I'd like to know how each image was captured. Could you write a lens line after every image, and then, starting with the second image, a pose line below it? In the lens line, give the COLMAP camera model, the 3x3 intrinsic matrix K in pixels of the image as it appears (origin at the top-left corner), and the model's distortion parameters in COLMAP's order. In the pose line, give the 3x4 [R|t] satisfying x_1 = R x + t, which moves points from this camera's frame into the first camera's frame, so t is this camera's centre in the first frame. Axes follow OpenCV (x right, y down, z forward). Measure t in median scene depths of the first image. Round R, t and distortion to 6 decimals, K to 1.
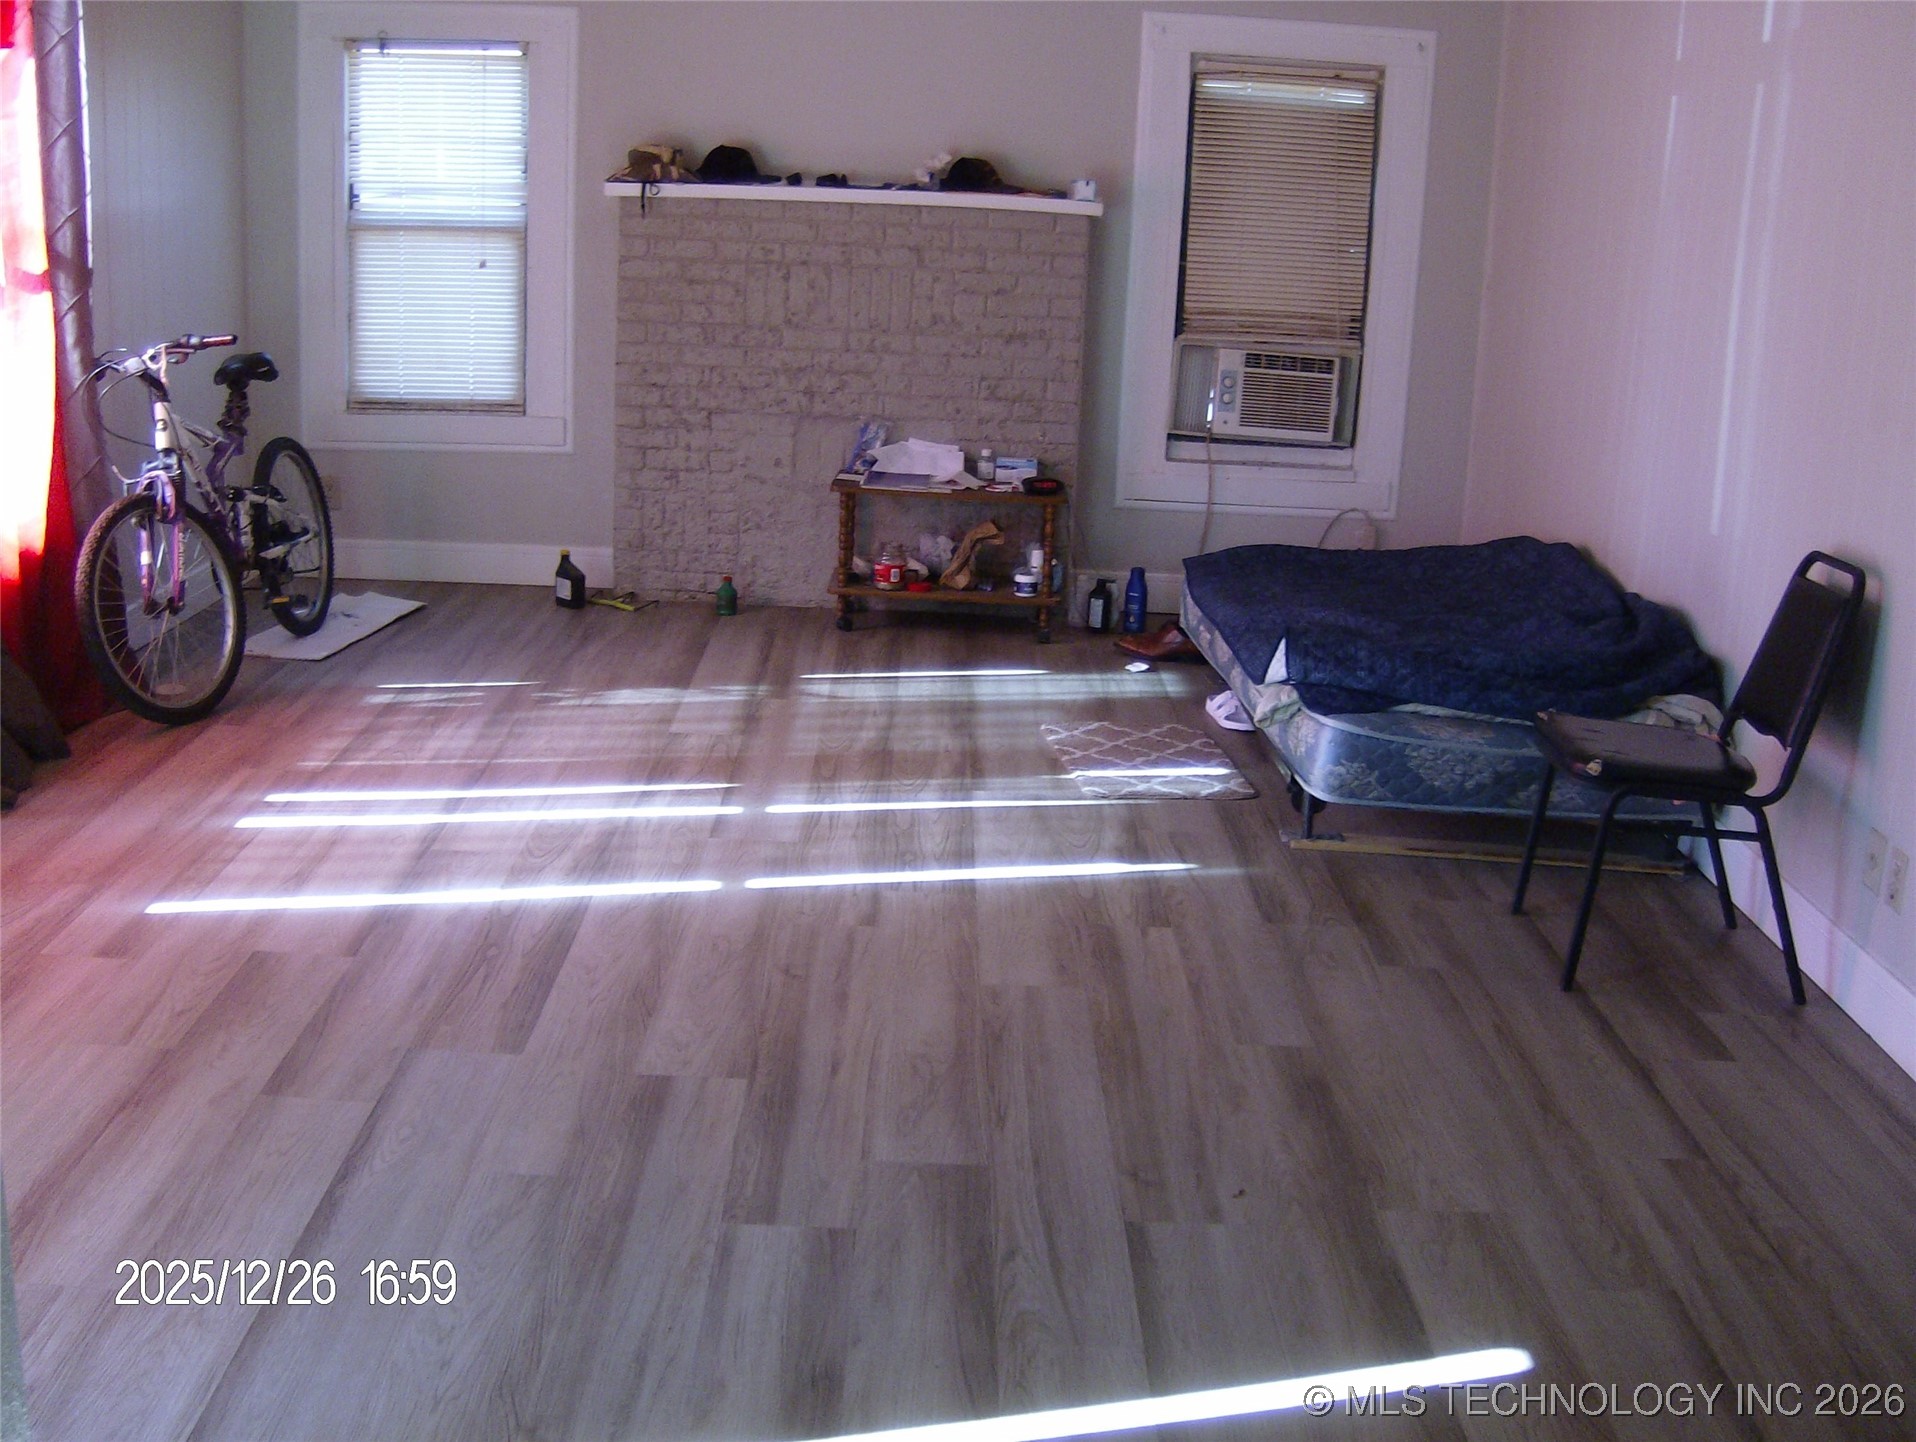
lens RADIAL K [[2078.3, 0, 958.0], [0, 2078.3, 721.0], [0, 0, 1]] dist [-0.187233, 0.095652]
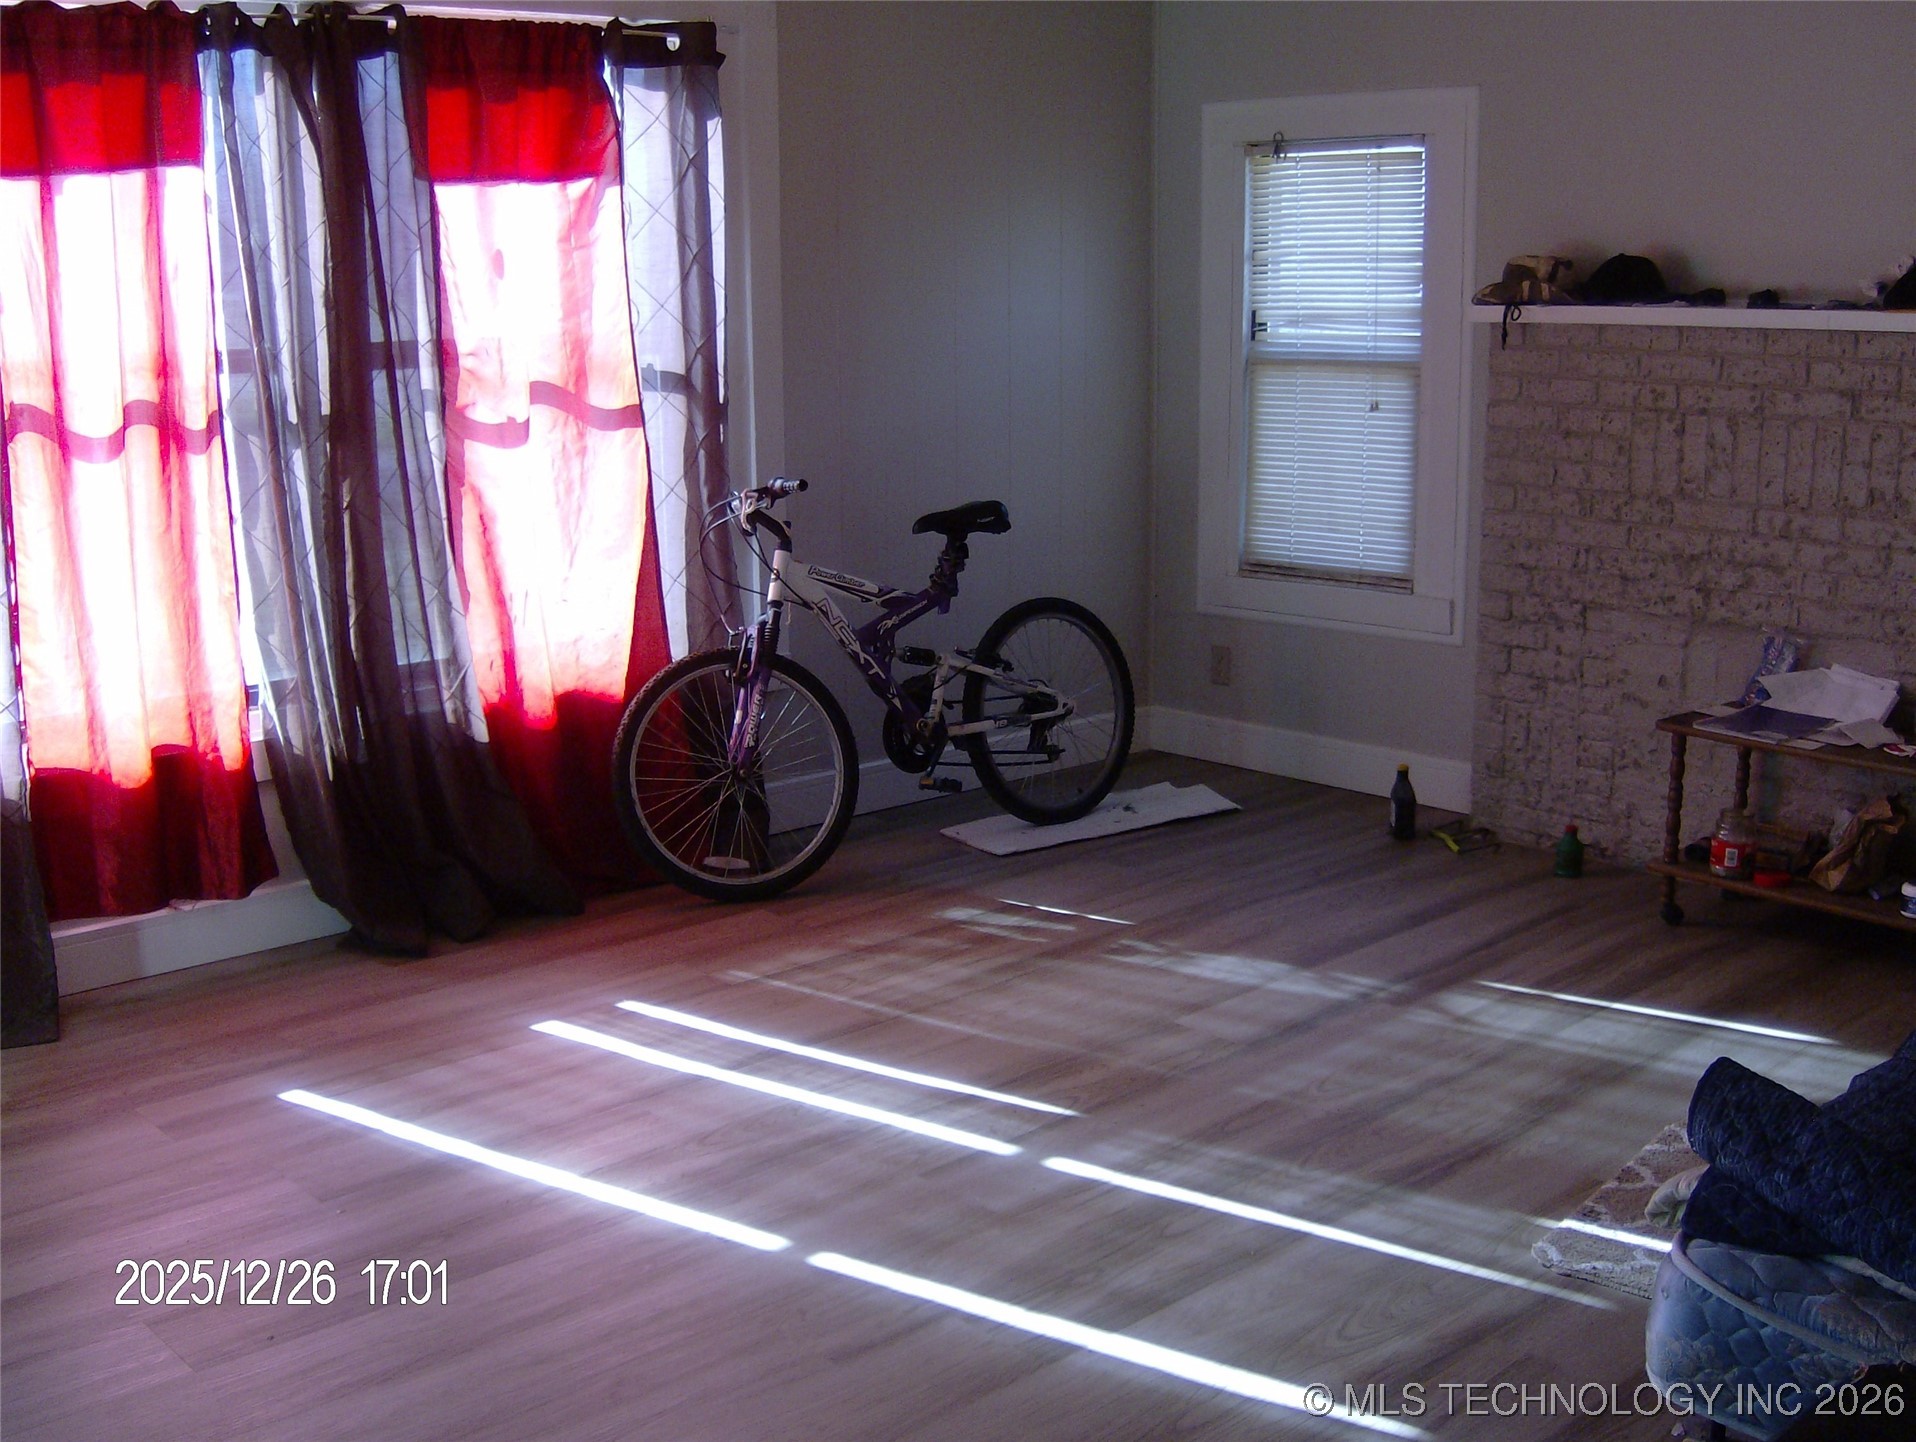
lens RADIAL K [[2078.3, 0, 958.0], [0, 2078.3, 721.0], [0, 0, 1]] dist [-0.187233, 0.095652]
pose [[0.679417, 0.102399, -0.726573, 0.274206], [-0.153766, 0.988097, -0.004530, -0.070356], [0.717460, 0.114800, 0.687075, 0.330333]]
